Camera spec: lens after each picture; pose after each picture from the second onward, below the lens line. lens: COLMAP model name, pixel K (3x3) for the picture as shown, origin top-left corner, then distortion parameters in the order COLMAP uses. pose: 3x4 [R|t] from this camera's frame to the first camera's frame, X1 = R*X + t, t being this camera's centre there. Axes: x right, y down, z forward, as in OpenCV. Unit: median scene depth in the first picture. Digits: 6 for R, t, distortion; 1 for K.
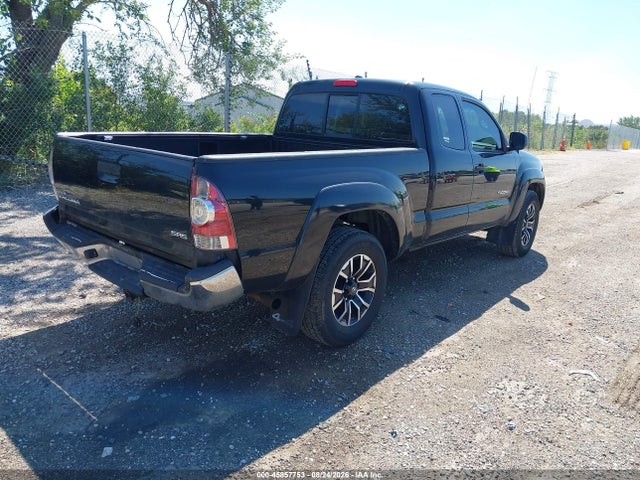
lens RADIAL K [[500.1, 0, 317.3], [0, 500.1, 252.0], [0, 0, 1]] dist [0.000773, -0.006070]
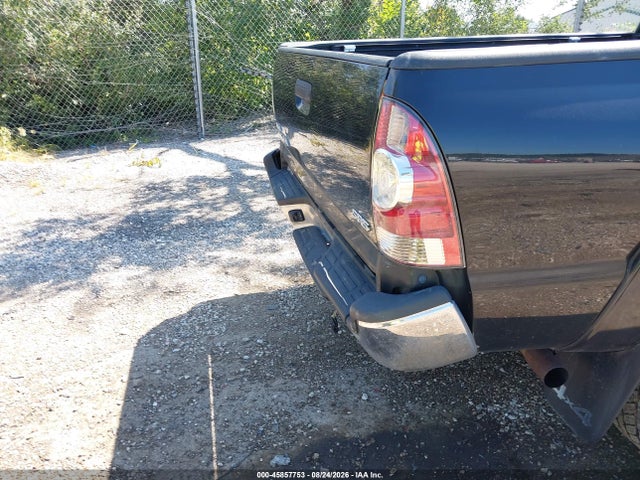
lens RADIAL K [[500.1, 0, 317.3], [0, 500.1, 252.0], [0, 0, 1]] dist [0.000773, -0.006070]
pose [[0.801235, 0.169921, -0.573716, -0.010698], [-0.096534, 0.982978, 0.156319, -0.073224], [0.590512, -0.069865, 0.803999, 0.533005]]
